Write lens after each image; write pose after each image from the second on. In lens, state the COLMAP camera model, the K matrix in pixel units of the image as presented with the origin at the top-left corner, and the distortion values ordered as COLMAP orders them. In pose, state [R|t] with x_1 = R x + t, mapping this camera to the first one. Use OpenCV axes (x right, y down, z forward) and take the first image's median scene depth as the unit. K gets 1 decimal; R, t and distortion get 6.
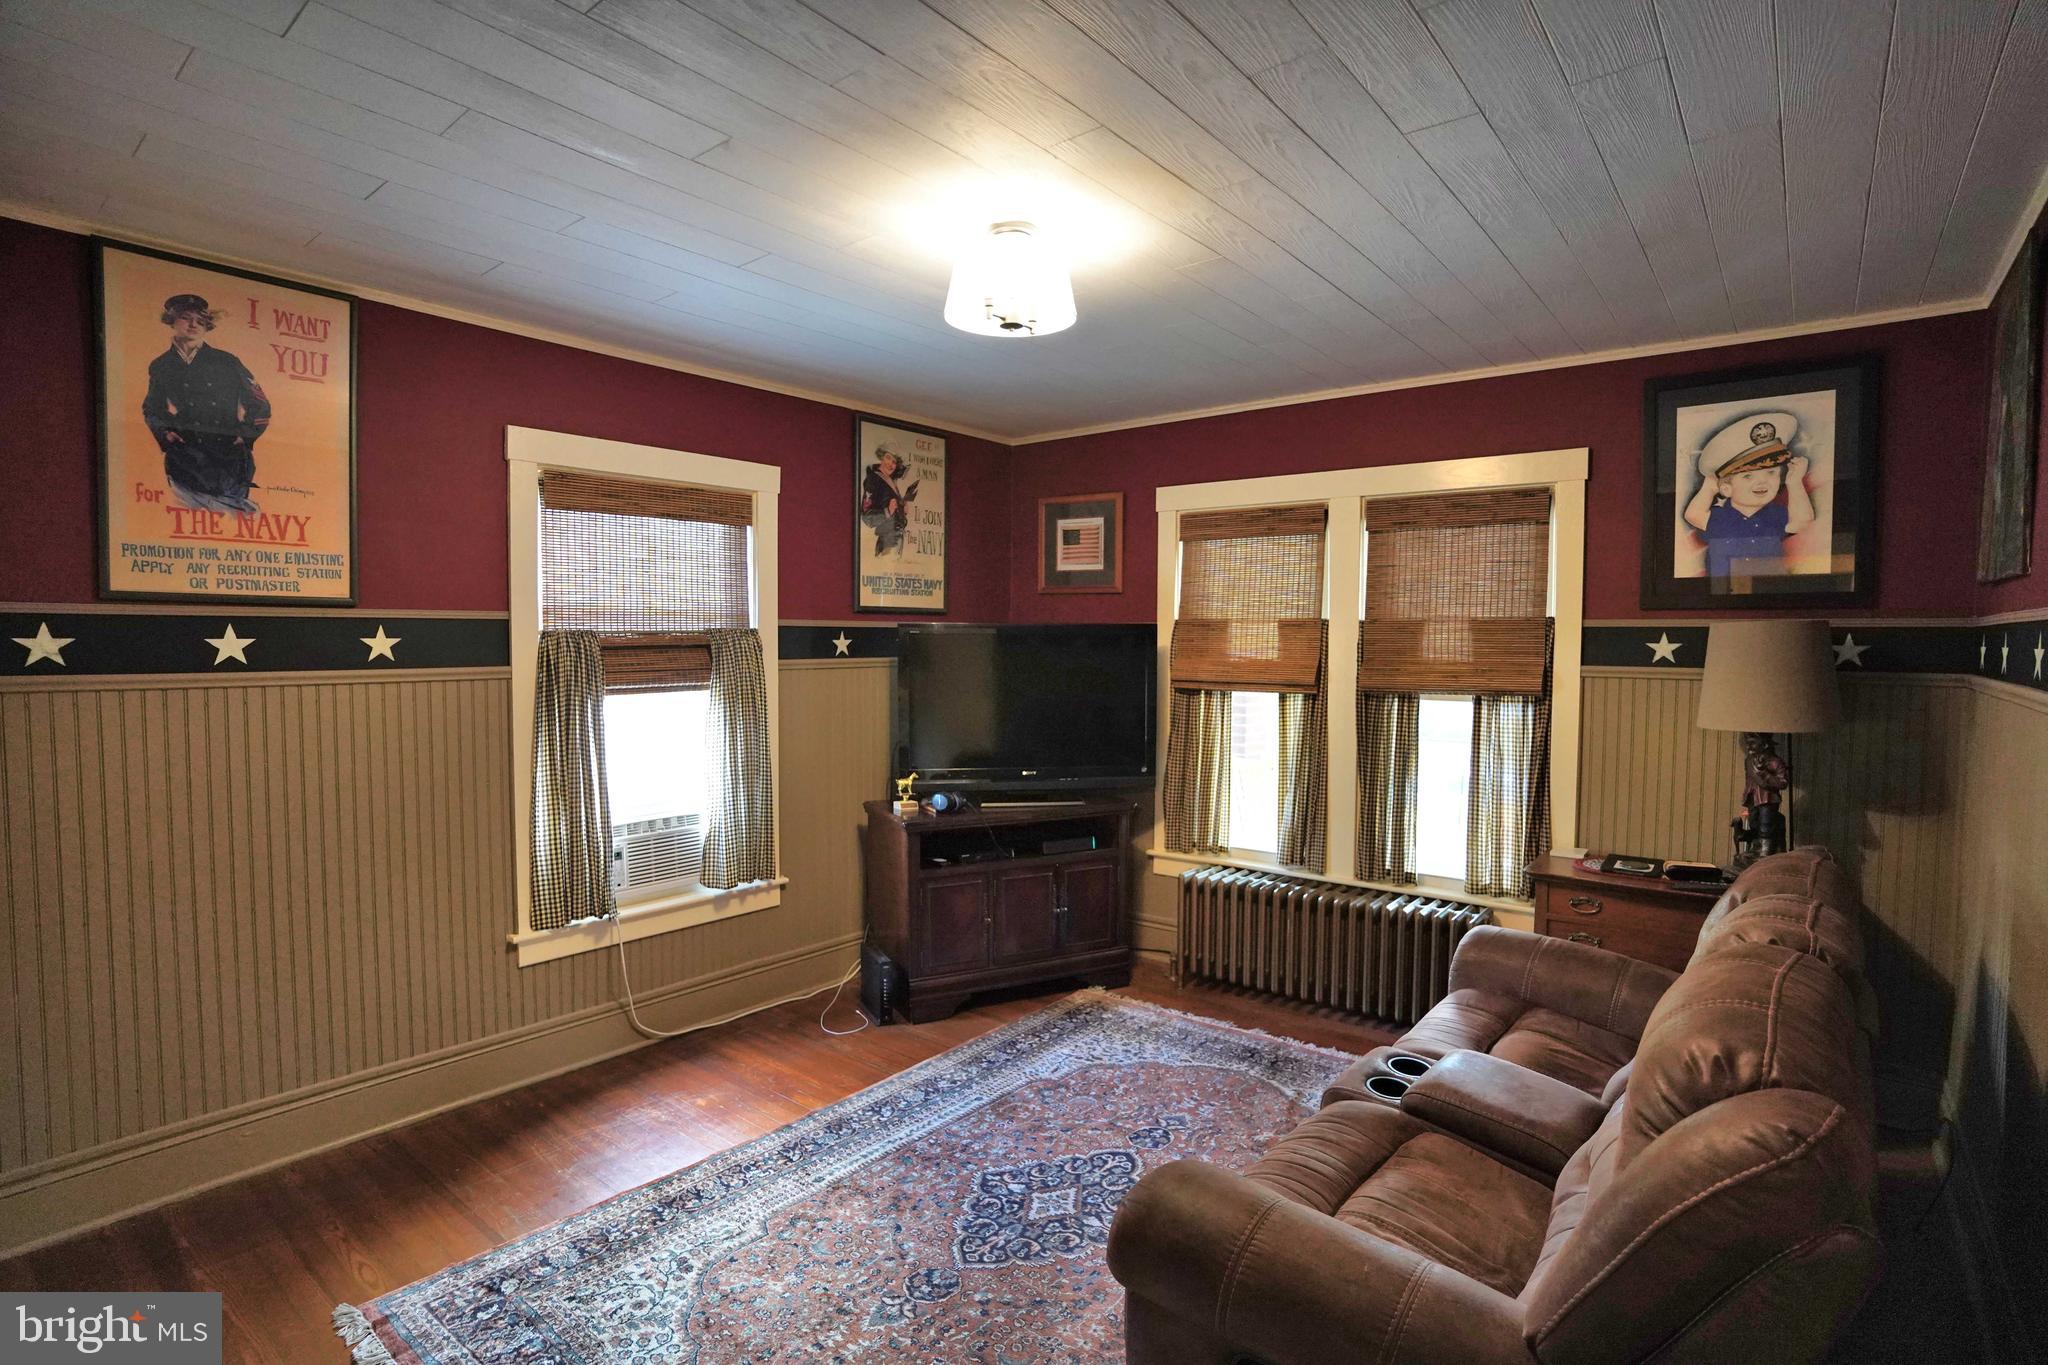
lens RADIAL K [[1005.1, 0, 1026.2], [0, 1005.1, 684.3], [0, 0, 1]] dist [-0.047520, 0.013374]
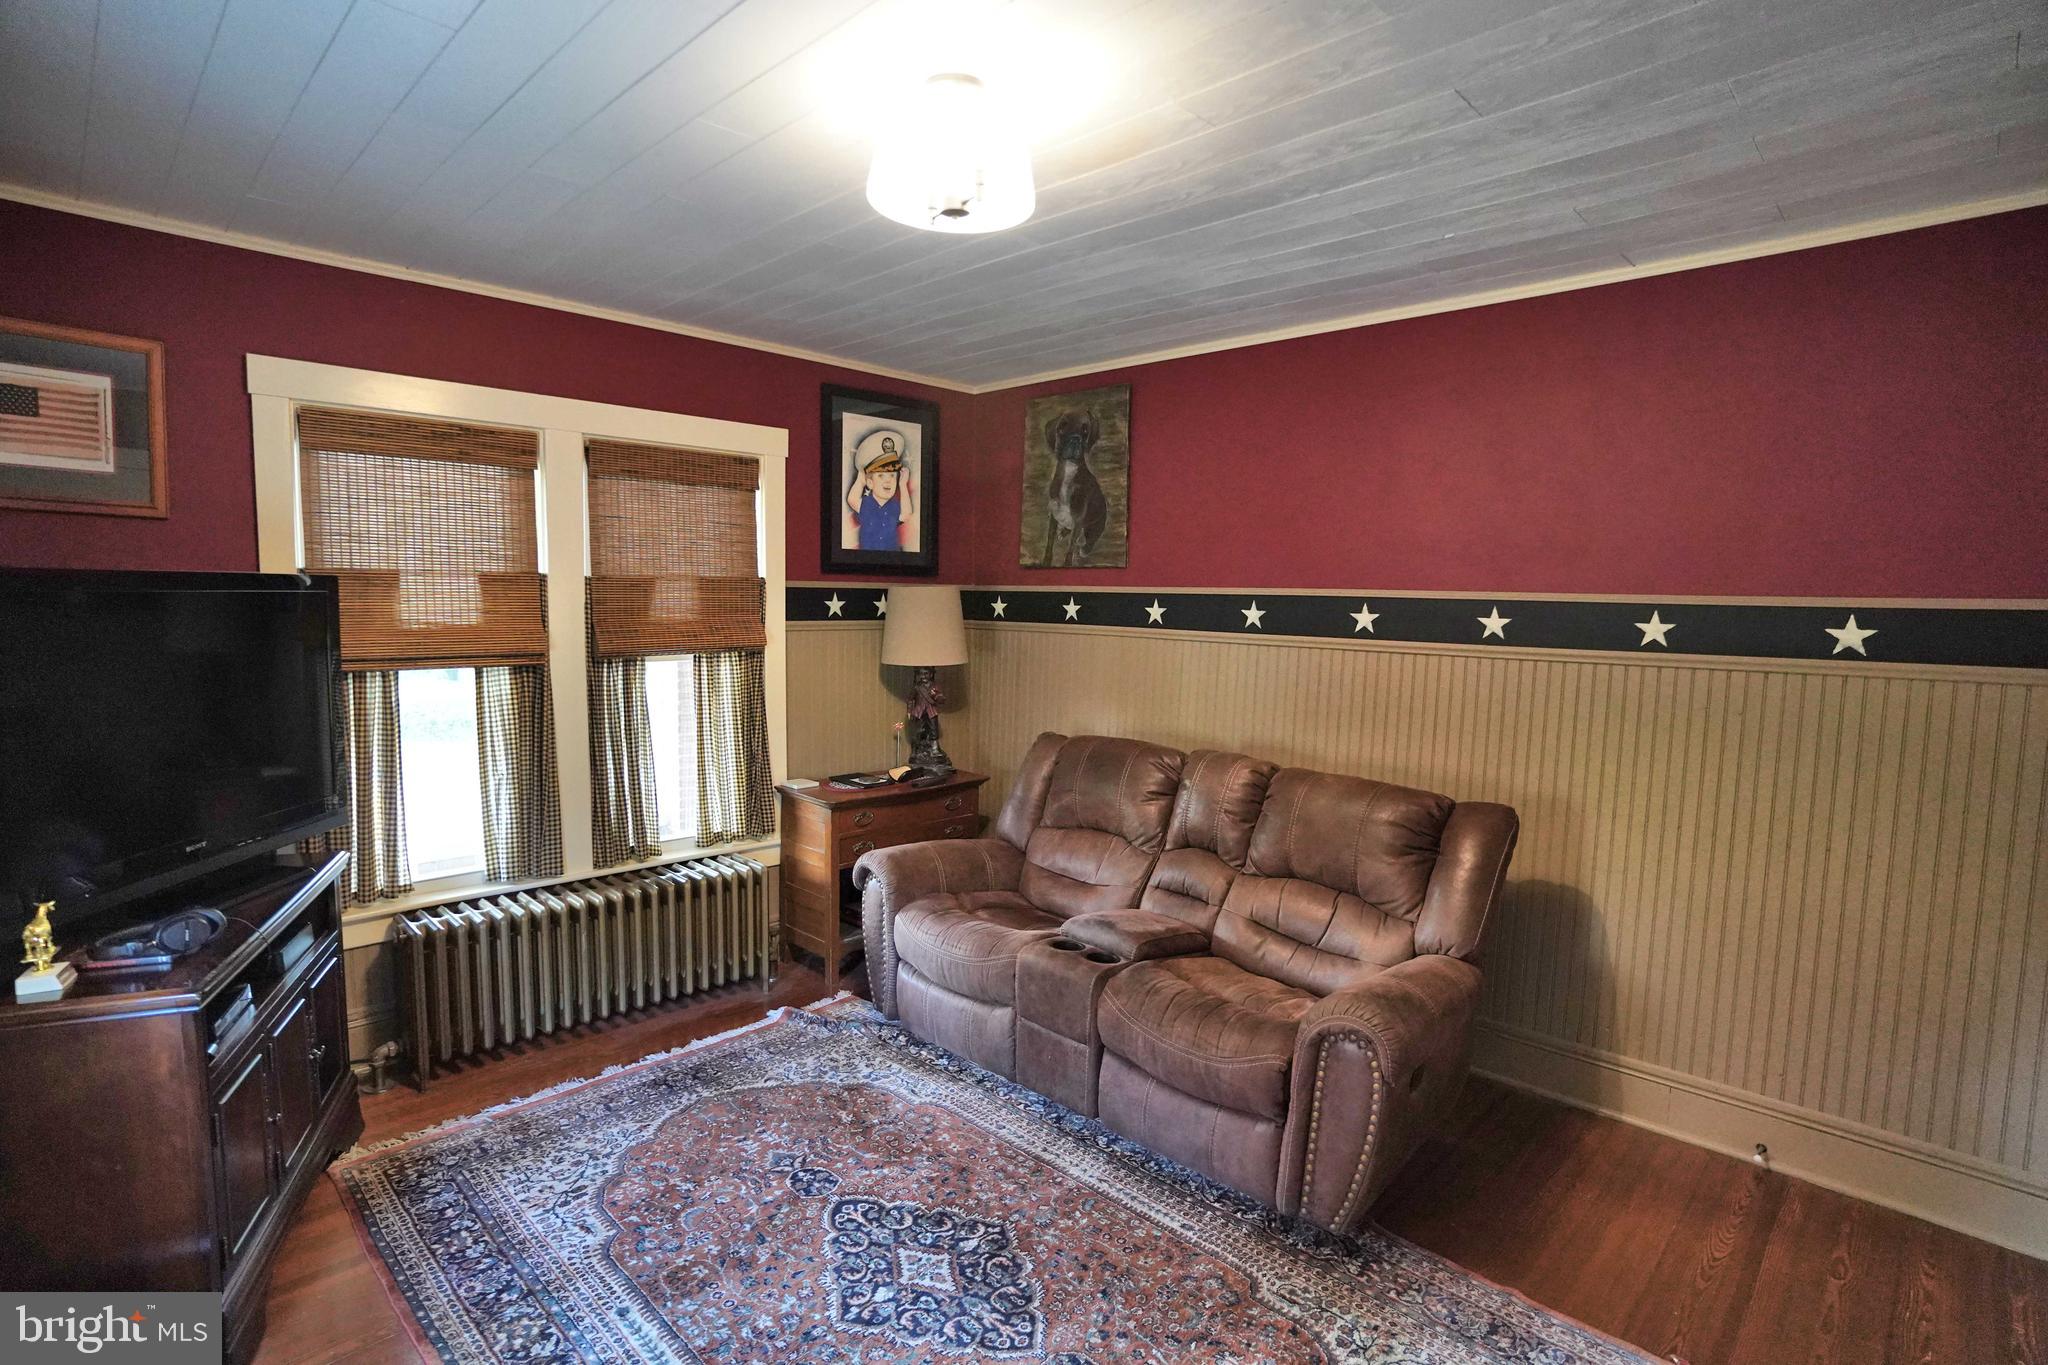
lens RADIAL K [[1005.1, 0, 1027.5], [0, 1005.1, 686.2], [0, 0, 1]] dist [-0.047520, 0.013374]
pose [[0.111430, -0.093374, 0.989376, -0.523975], [0.031625, 0.995405, 0.090381, -0.037001], [-0.993269, 0.021218, 0.113871, 0.551833]]
